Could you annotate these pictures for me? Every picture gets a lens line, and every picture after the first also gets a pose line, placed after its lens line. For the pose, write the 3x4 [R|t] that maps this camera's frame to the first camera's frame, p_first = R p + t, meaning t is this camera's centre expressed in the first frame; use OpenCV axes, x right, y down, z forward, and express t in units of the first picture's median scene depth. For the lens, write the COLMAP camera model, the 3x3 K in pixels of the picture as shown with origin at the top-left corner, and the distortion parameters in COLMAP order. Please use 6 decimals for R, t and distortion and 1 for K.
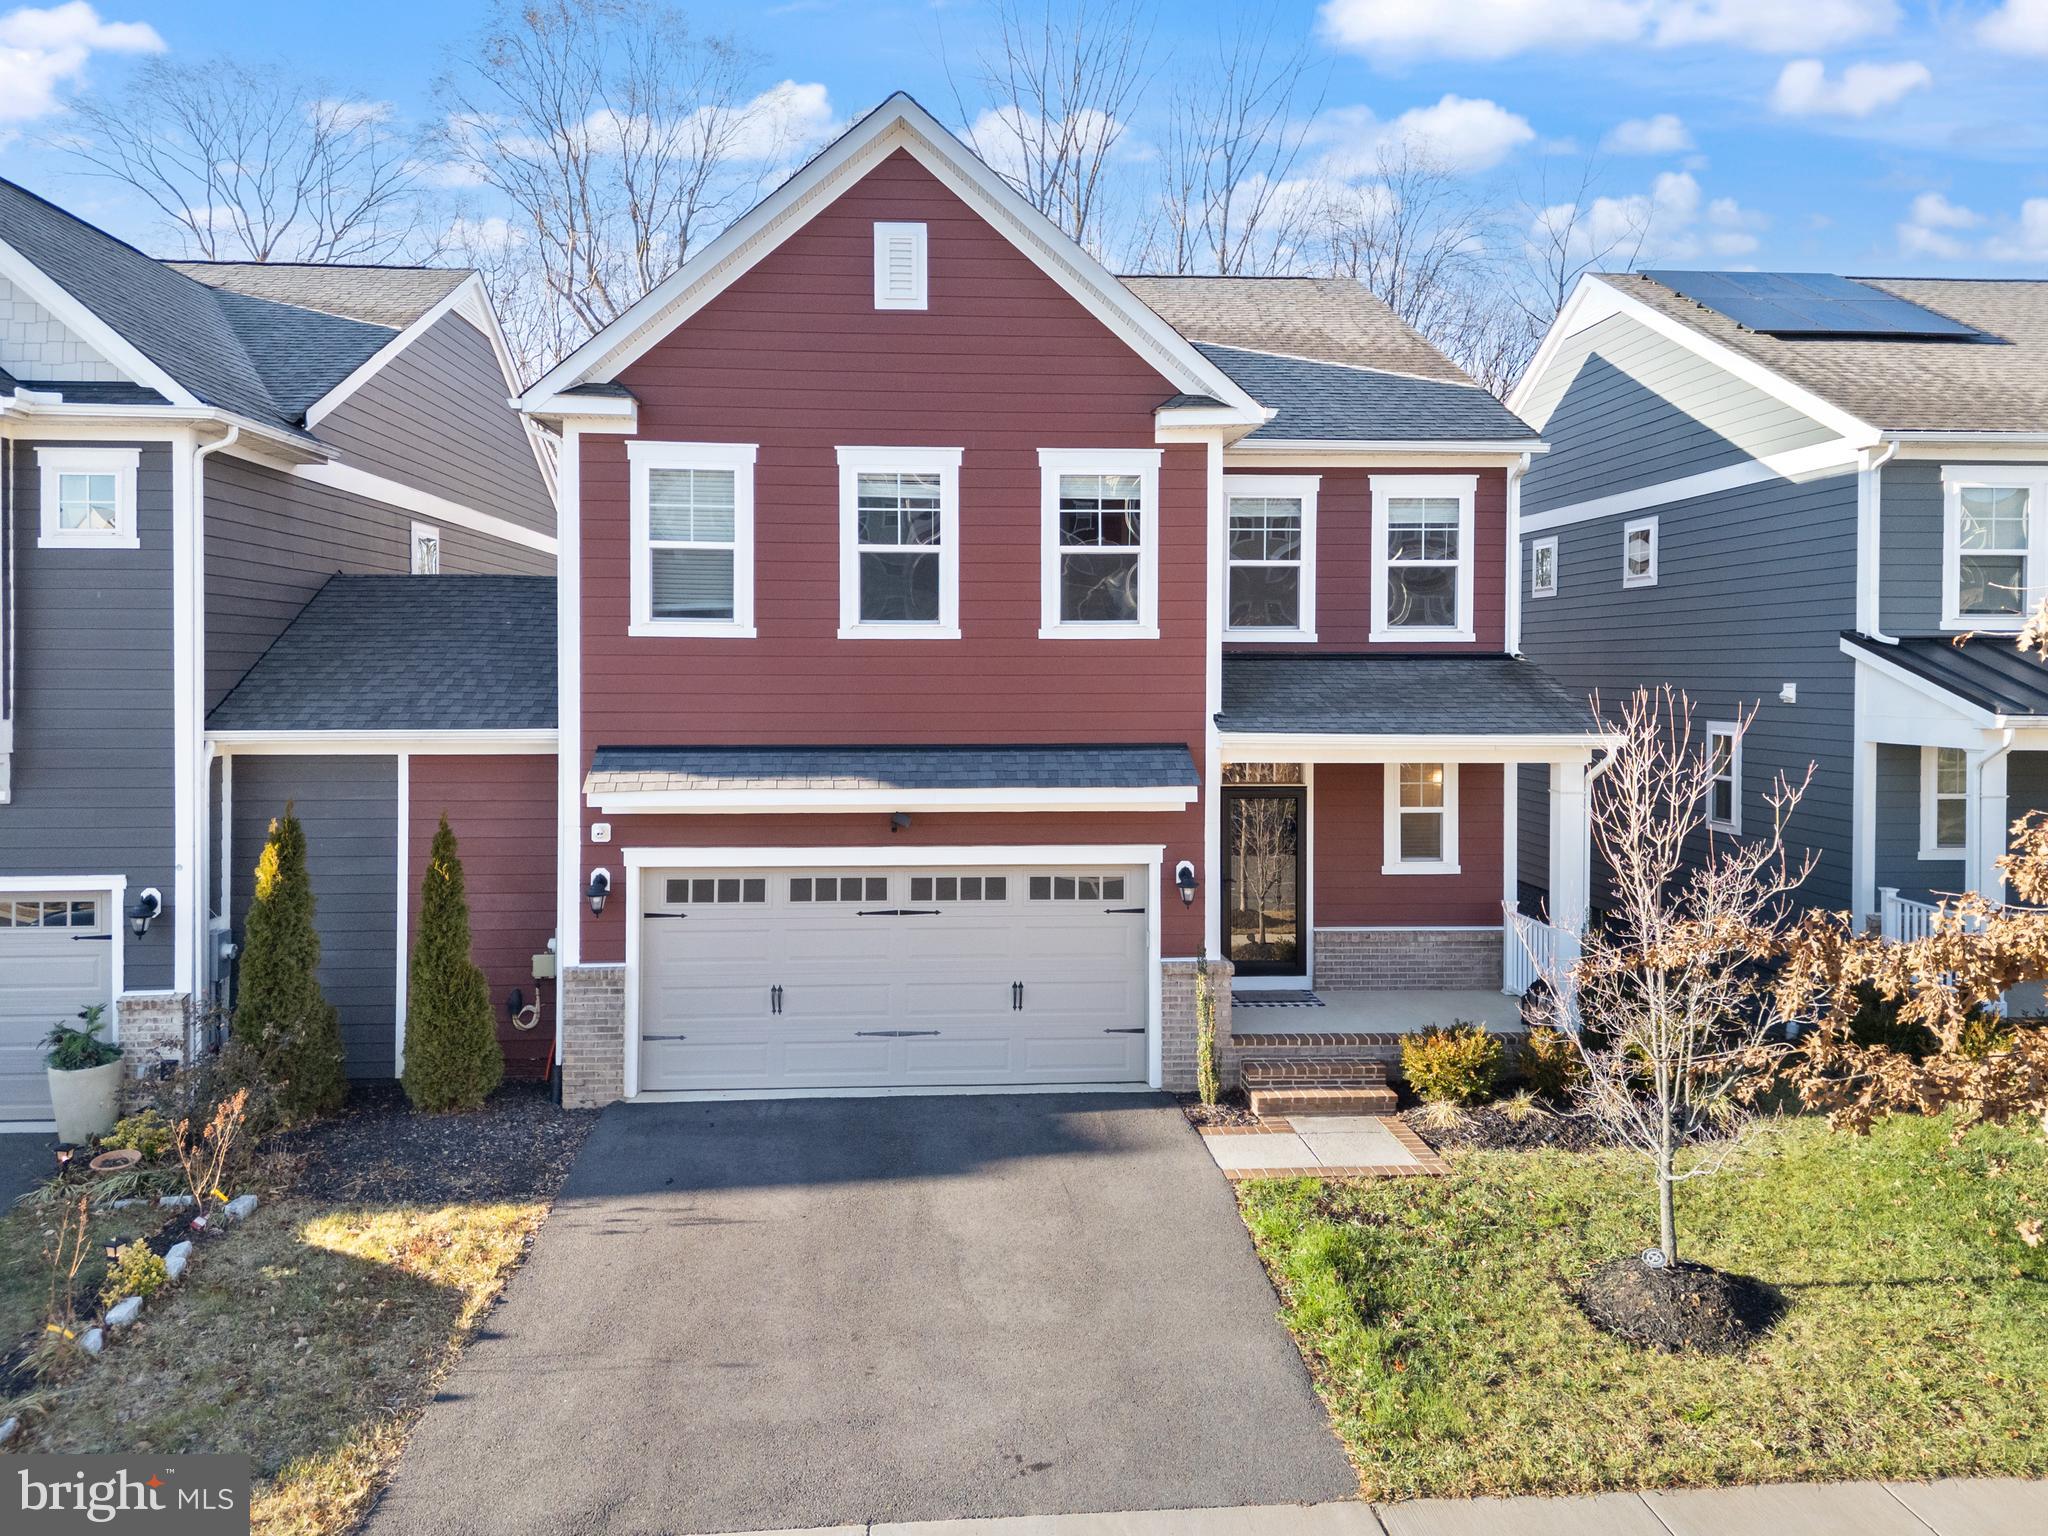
lens RADIAL K [[1420.2, 0, 1017.1], [0, 1420.2, 707.6], [0, 0, 1]] dist [0.086876, -0.094871]
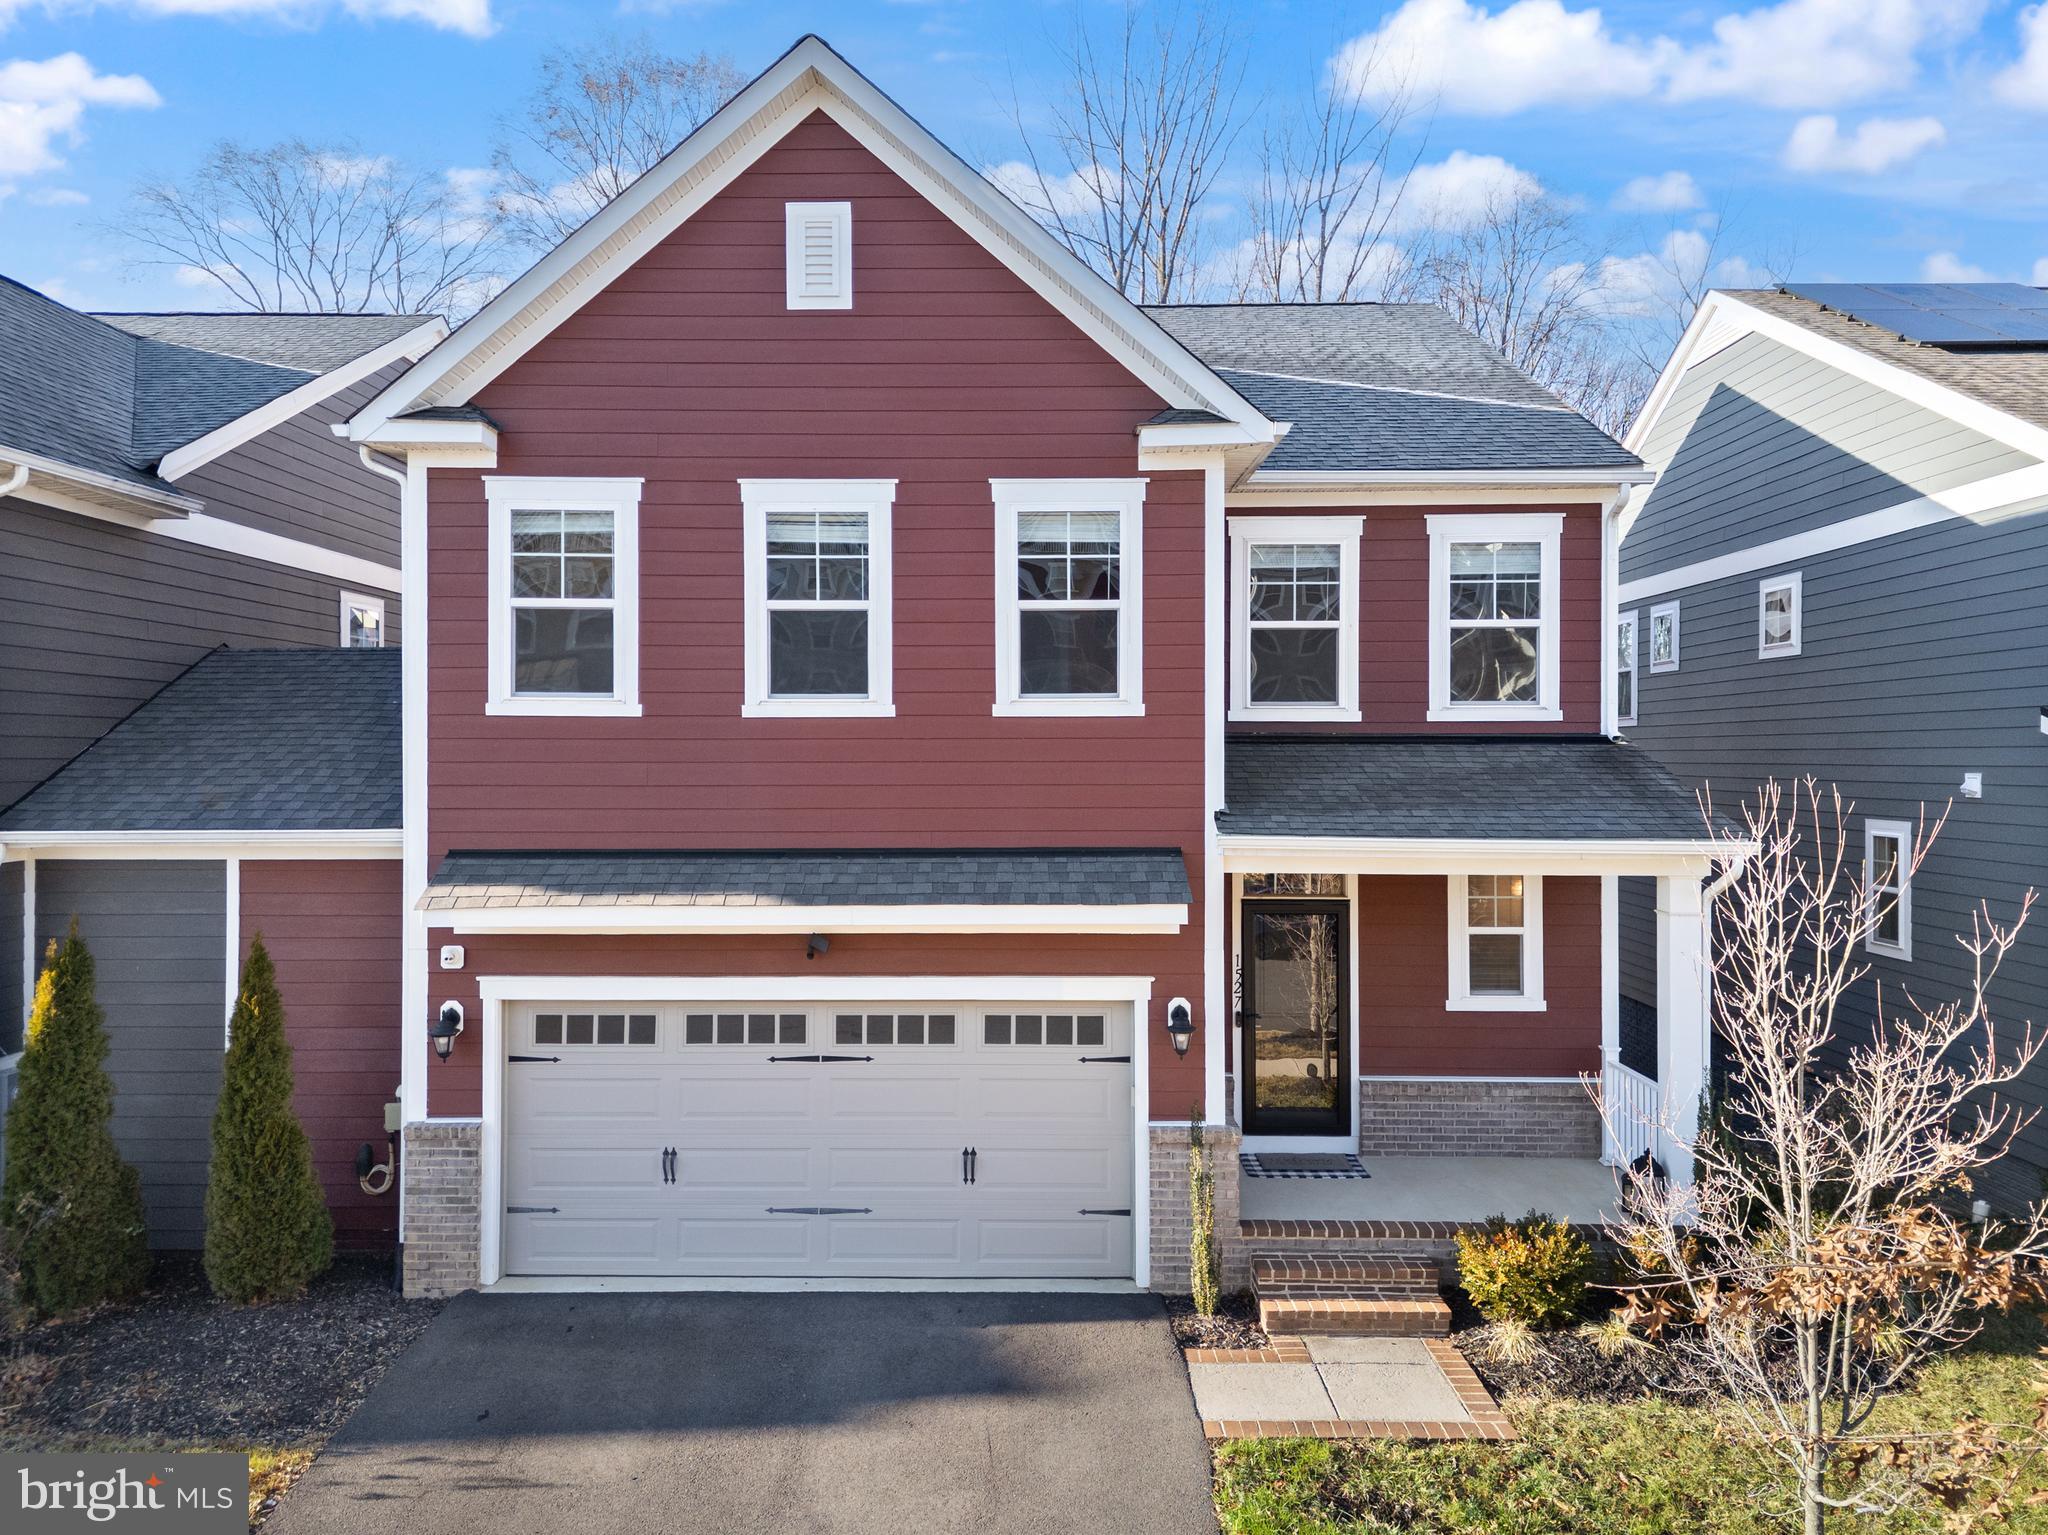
lens RADIAL K [[1431.5, 0, 1024.0], [0, 1431.5, 767.5], [0, 0, 1]] dist [0.069011, -0.051664]
pose [[0.997062, -0.000840, -0.076591, 0.094367], [-0.000733, 0.999790, -0.020502, -0.003529], [0.076592, 0.020498, 0.996852, 0.199913]]
